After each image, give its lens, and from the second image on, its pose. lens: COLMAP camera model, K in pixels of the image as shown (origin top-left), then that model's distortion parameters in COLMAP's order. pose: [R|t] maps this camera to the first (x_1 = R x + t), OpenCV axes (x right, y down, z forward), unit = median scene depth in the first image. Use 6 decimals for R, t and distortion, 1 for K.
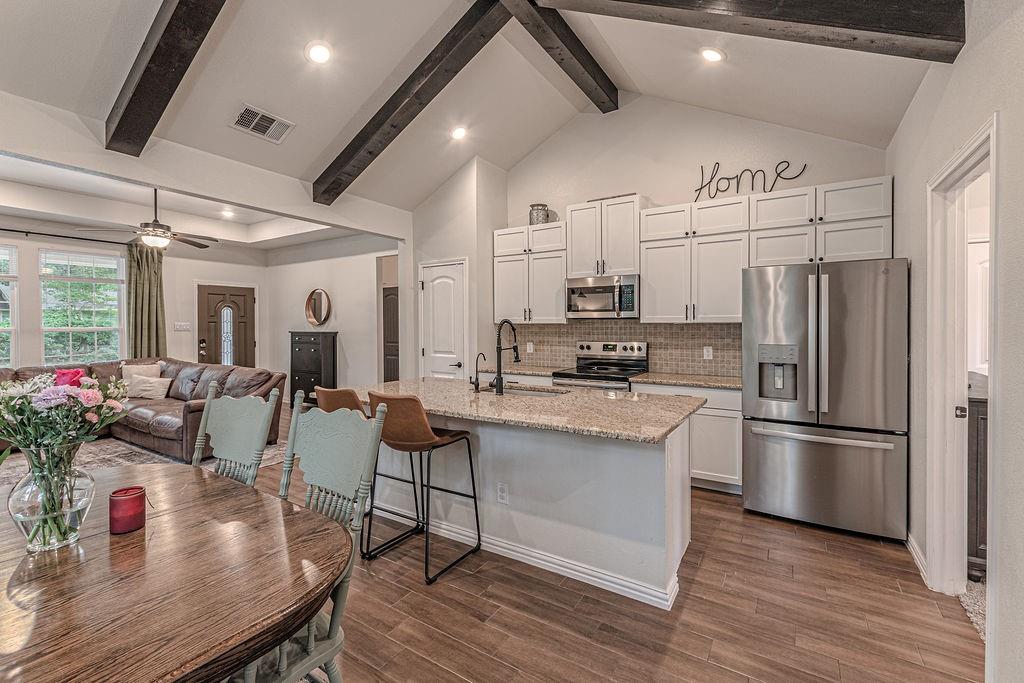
lens RADIAL K [[444.4, 0, 513.4], [0, 444.4, 329.8], [0, 0, 1]] dist [0.000143, 0.000044]
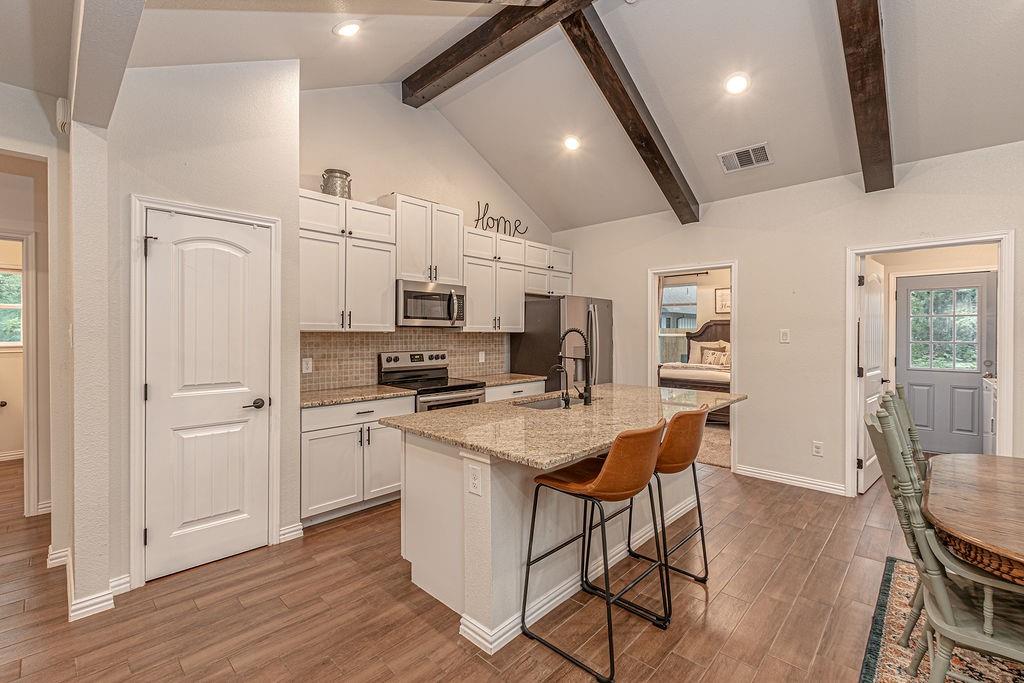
lens RADIAL K [[444.4, 0, 513.4], [0, 444.4, 329.8], [0, 0, 1]] dist [0.000143, 0.000044]
pose [[0.198076, 0.009664, 0.980139, -0.663544], [0.007023, 0.999912, -0.011278, -0.006902], [-0.980161, 0.009118, 0.197991, 0.613295]]
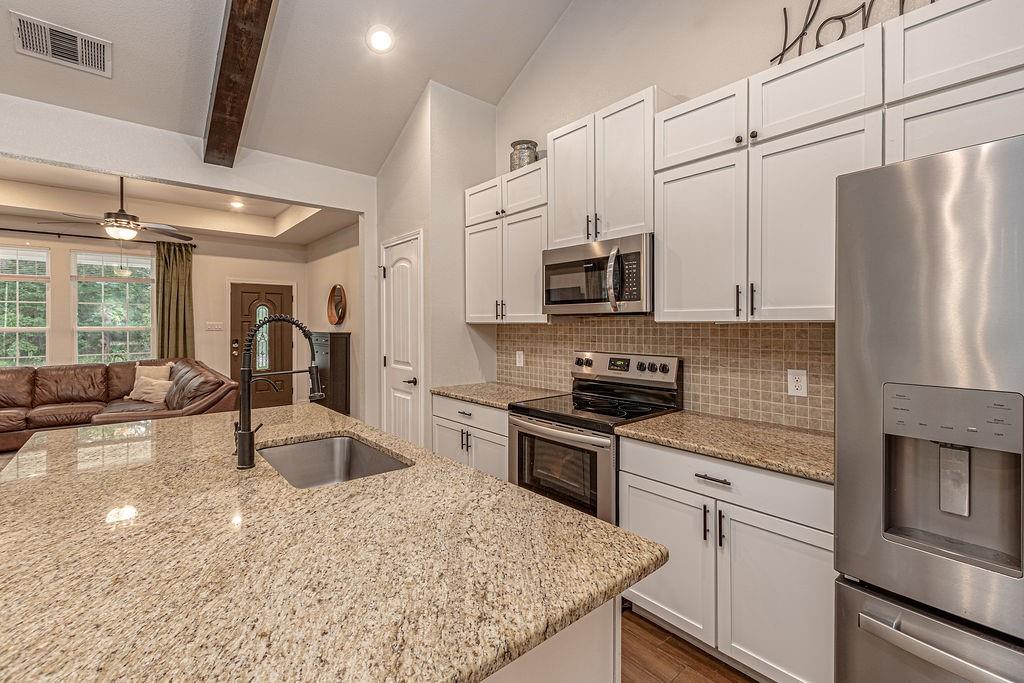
lens RADIAL K [[447.9, 0, 508.4], [0, 447.9, 327.9], [0, 0, 1]] dist [0.000610, 0.000068]
pose [[0.954185, 0.004177, -0.299187, 0.254438], [-0.005459, 0.999979, -0.003449, -0.005157], [0.299167, 0.004924, 0.954188, 0.388998]]
